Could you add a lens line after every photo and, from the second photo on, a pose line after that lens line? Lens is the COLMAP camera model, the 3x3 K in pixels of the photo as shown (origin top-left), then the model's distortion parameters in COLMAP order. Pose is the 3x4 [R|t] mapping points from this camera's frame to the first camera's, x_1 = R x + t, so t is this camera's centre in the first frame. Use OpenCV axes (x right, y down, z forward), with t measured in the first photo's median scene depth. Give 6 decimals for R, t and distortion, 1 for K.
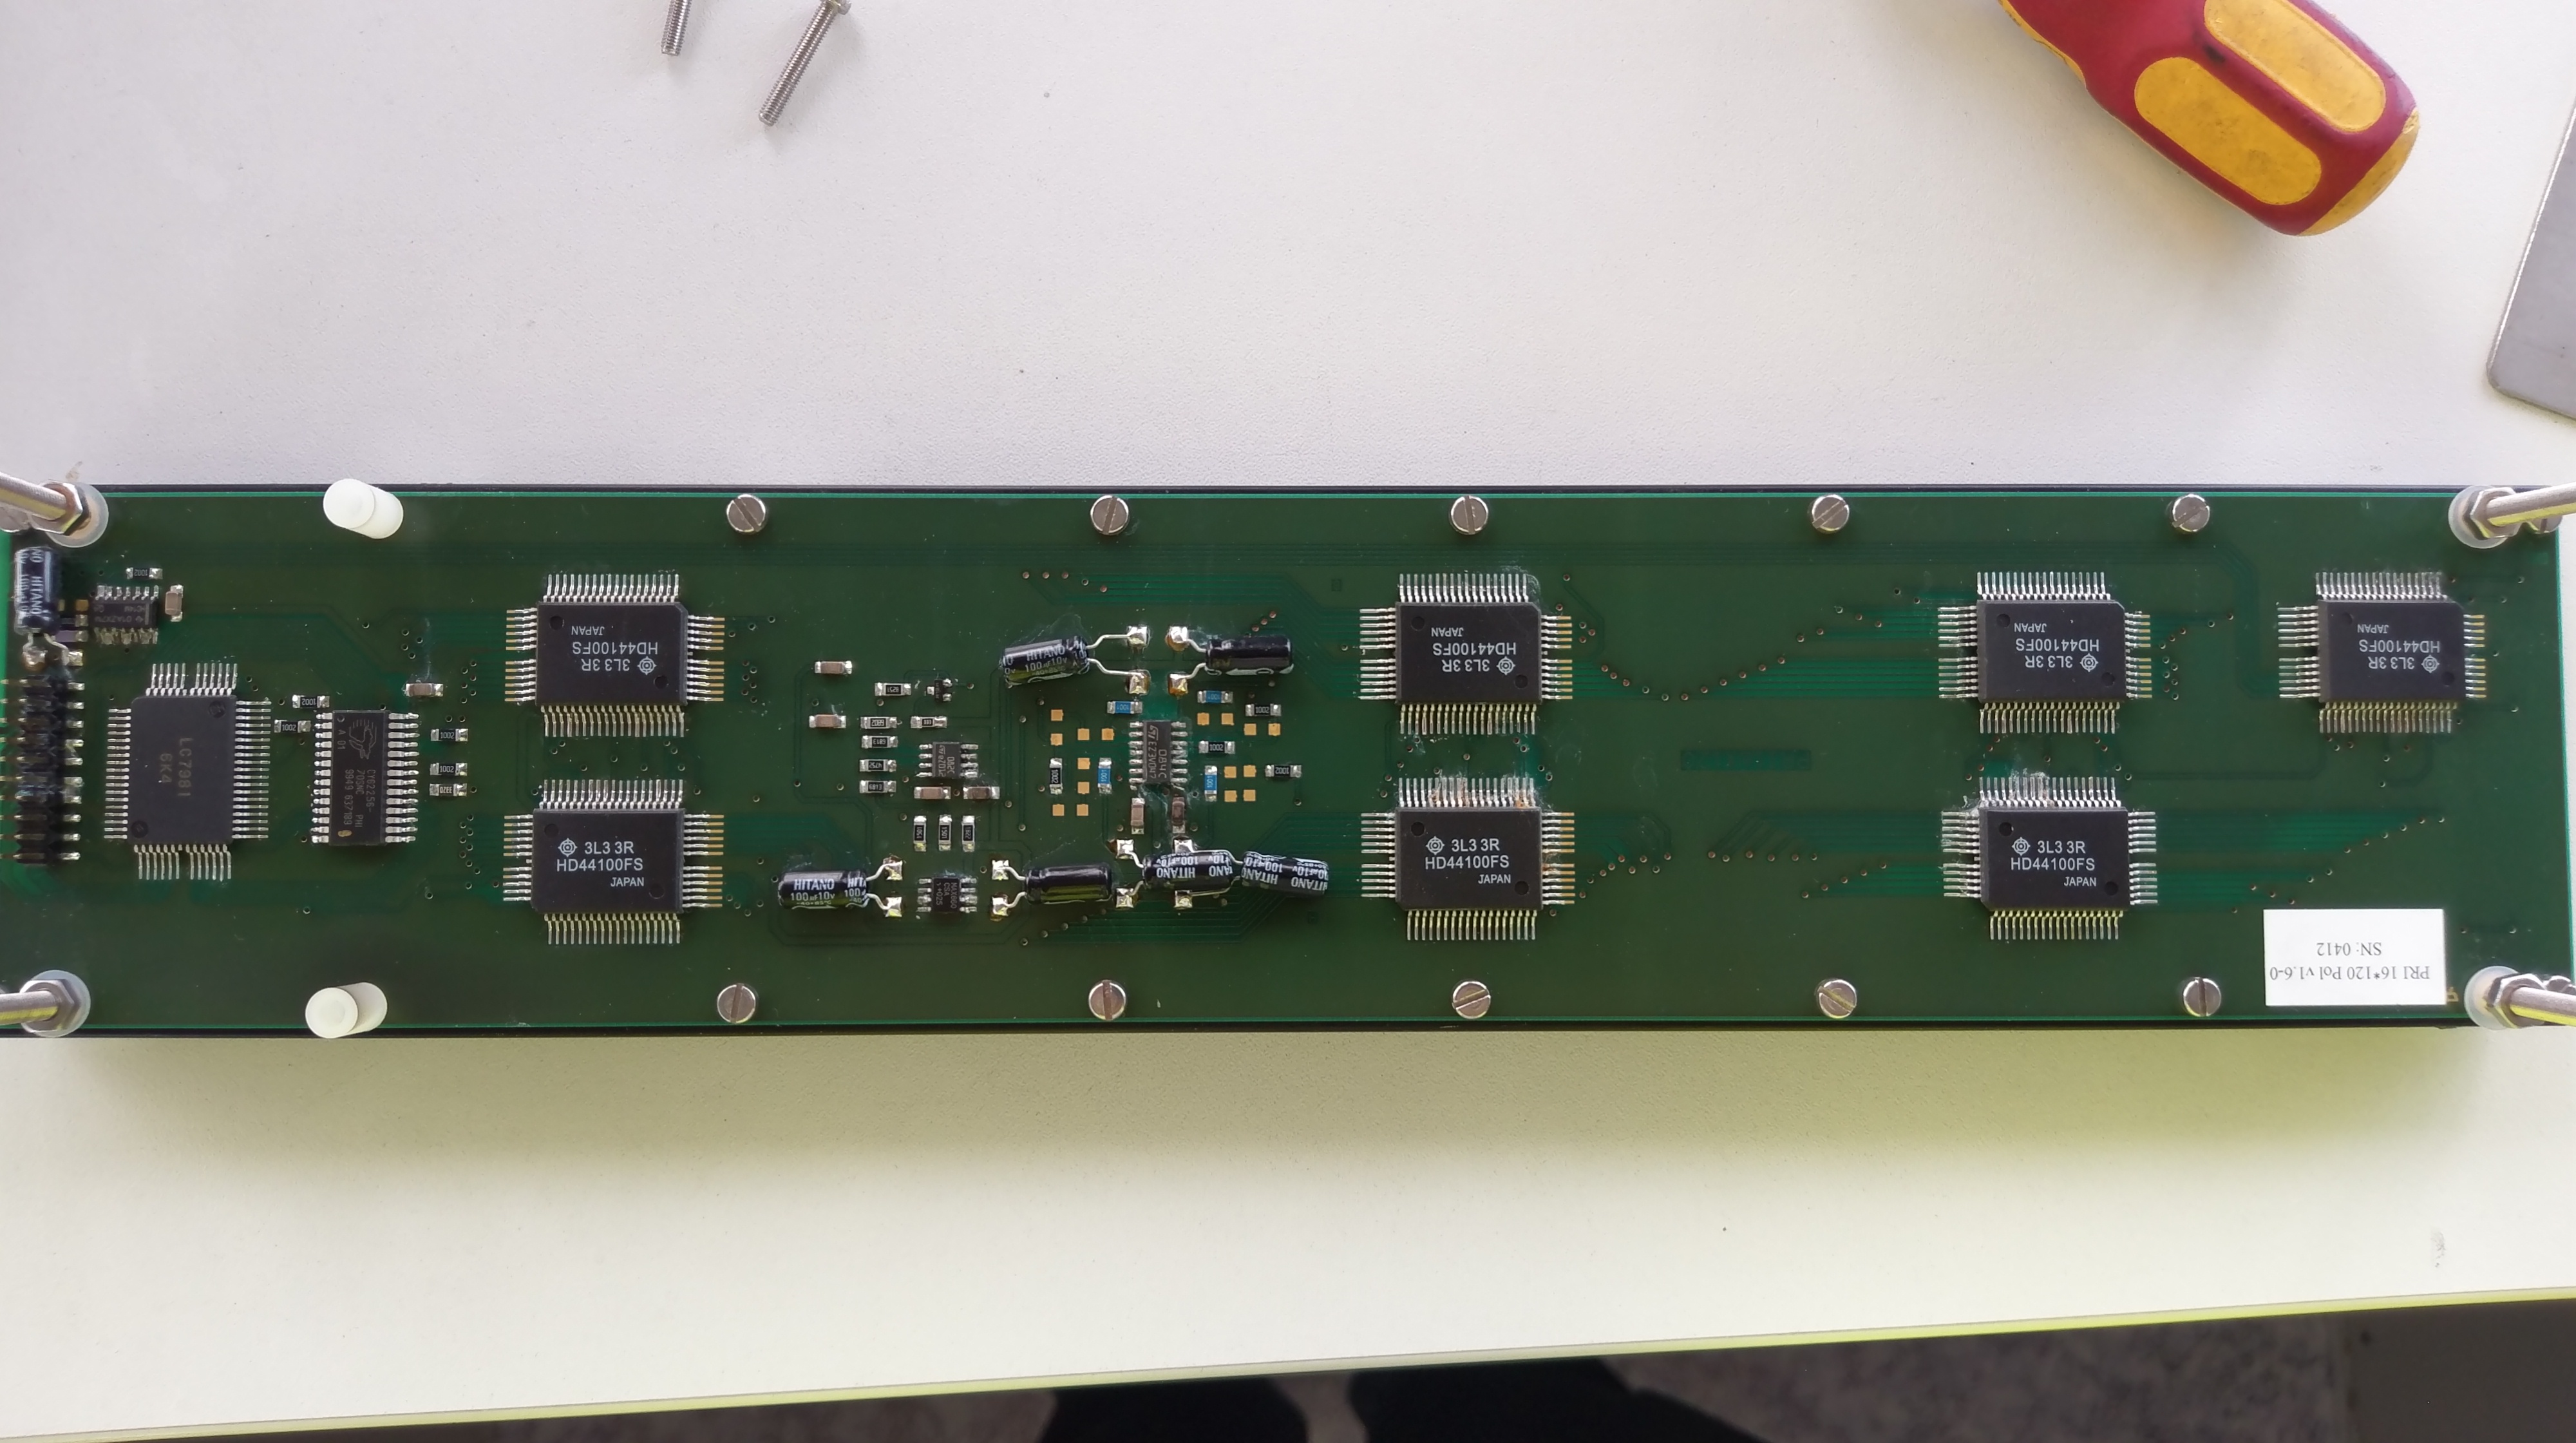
lens RADIAL K [[1984.7, 0, 1306.6], [0, 1984.7, 737.1], [0, 0, 1]] dist [0.020648, -0.063817]
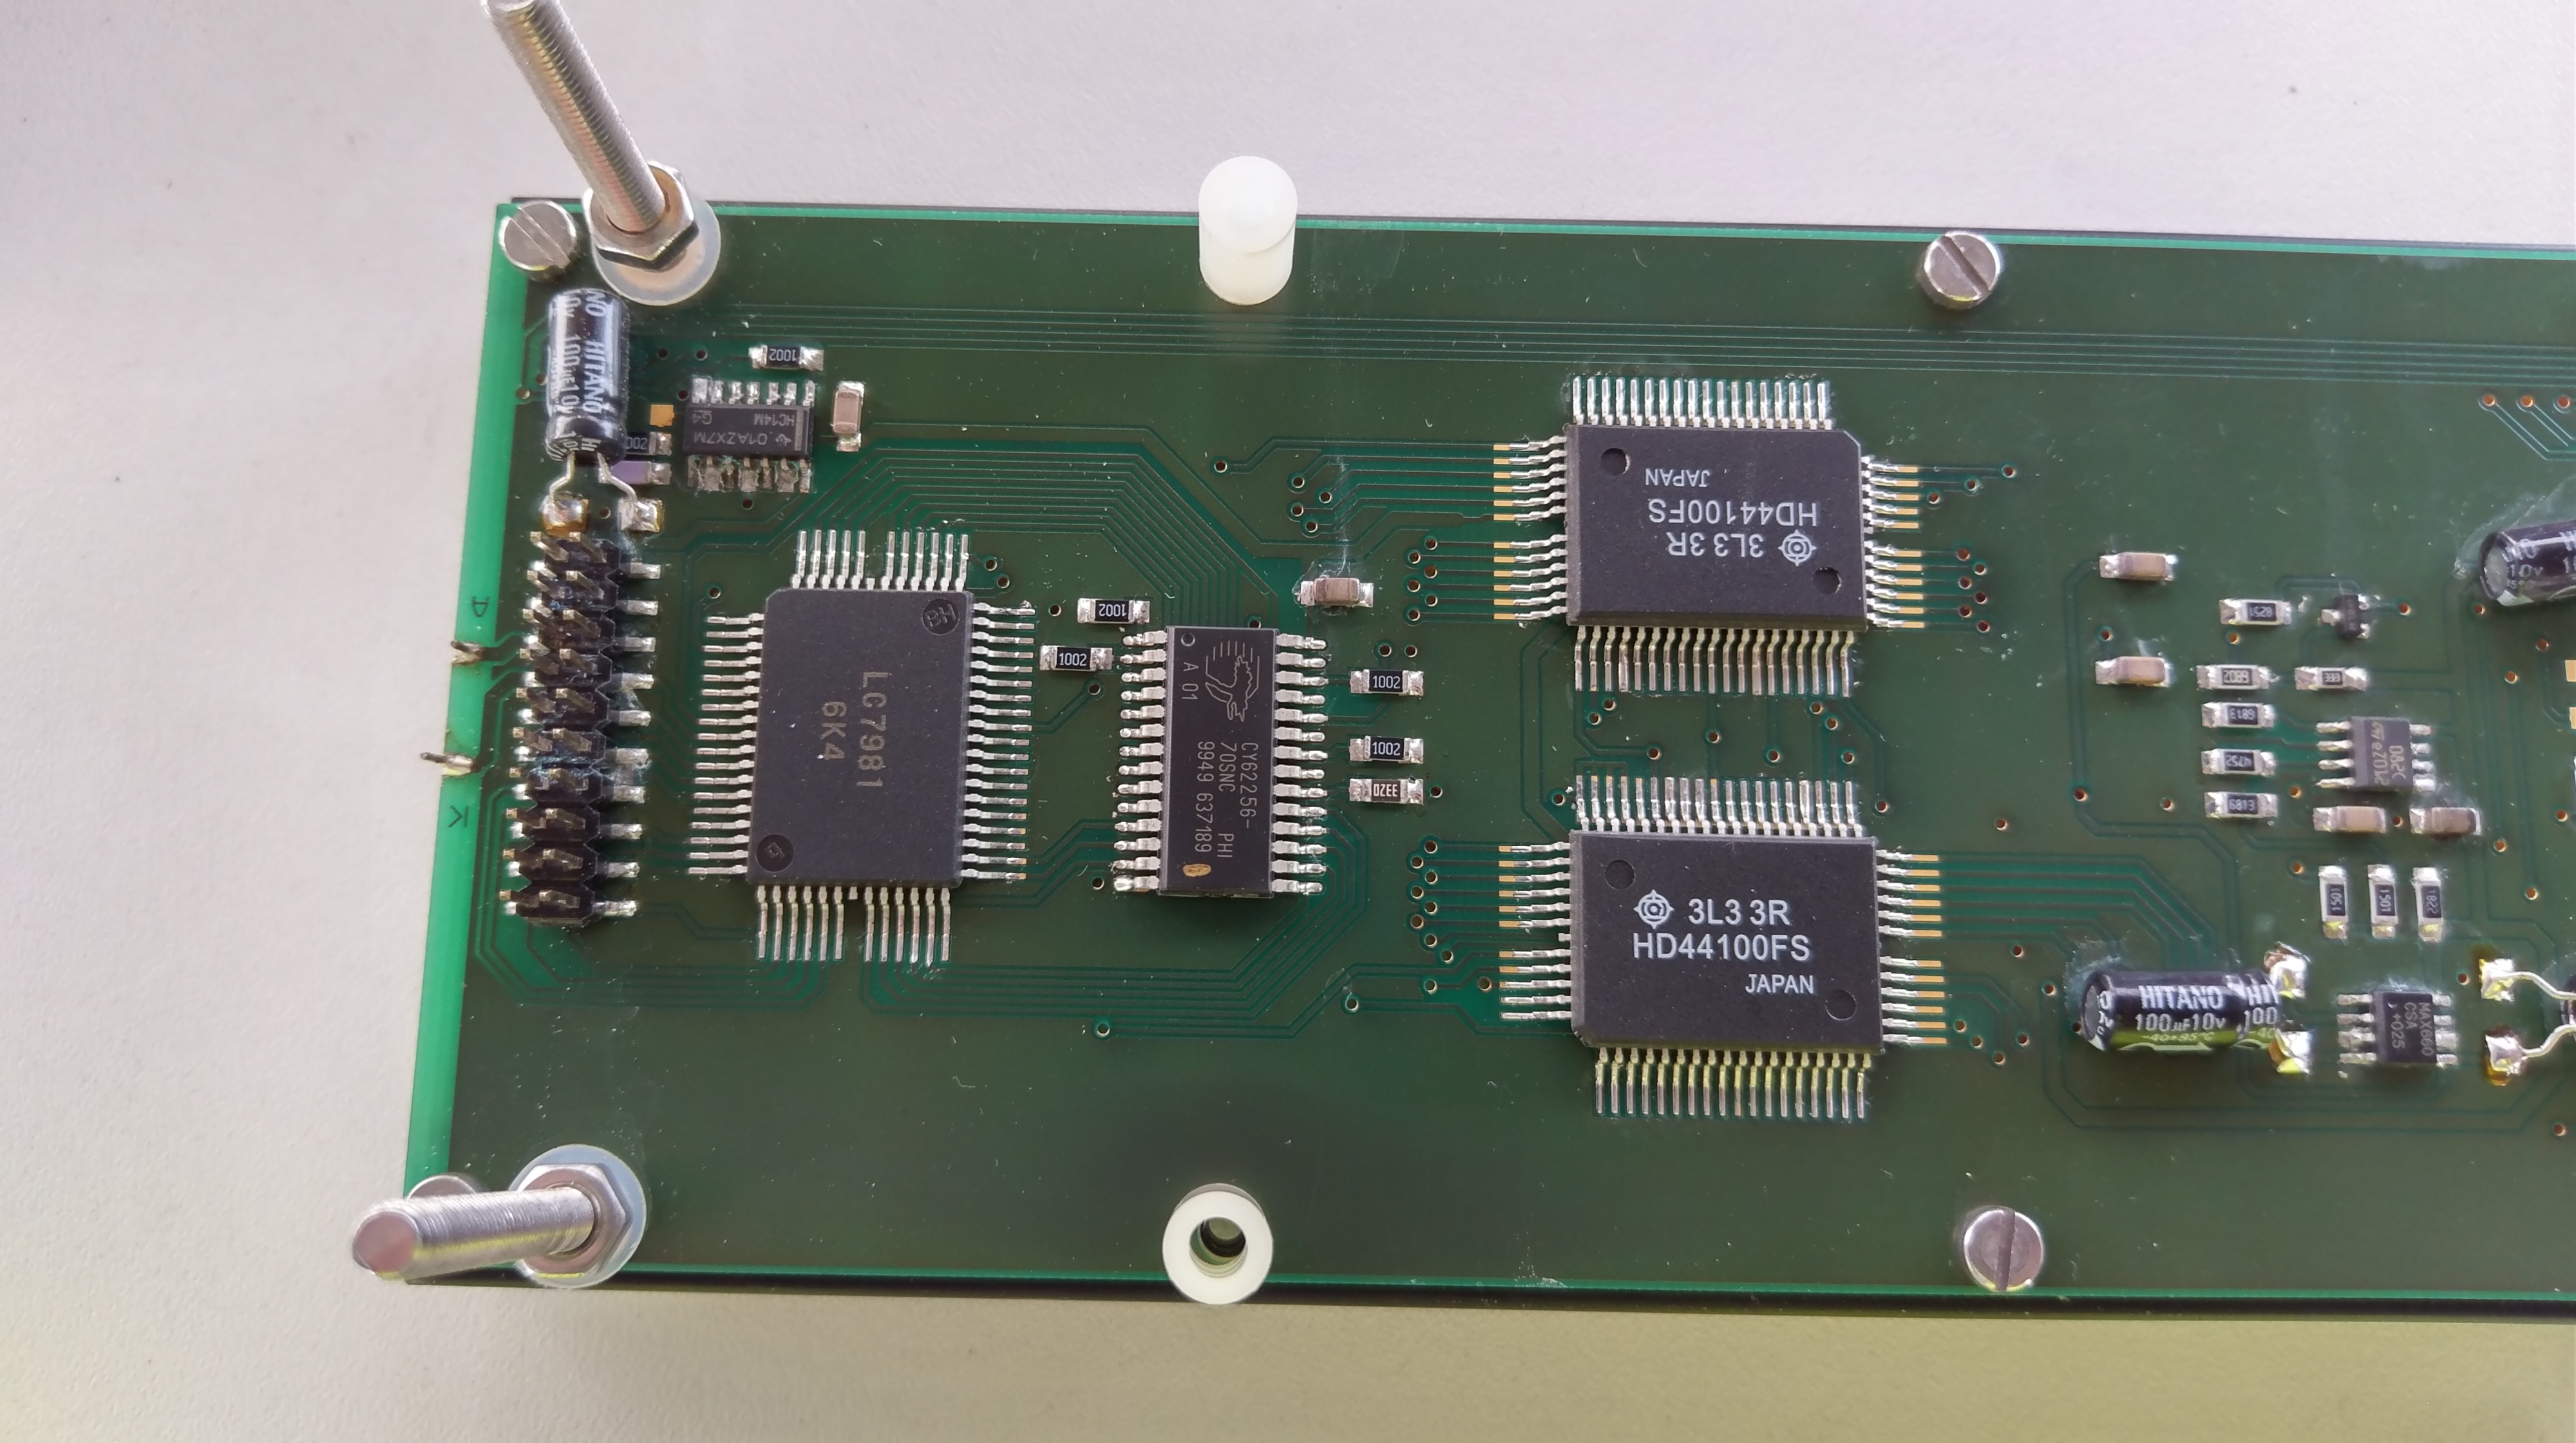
lens RADIAL K [[1984.7, 0, 1286.7], [0, 1984.7, 719.5], [0, 0, 1]] dist [0.020648, -0.063817]
pose [[0.999602, 0.018725, -0.021083, -0.447019], [-0.021078, 0.992837, -0.117599, 0.067475], [0.018730, 0.117997, 0.992837, 0.507763]]
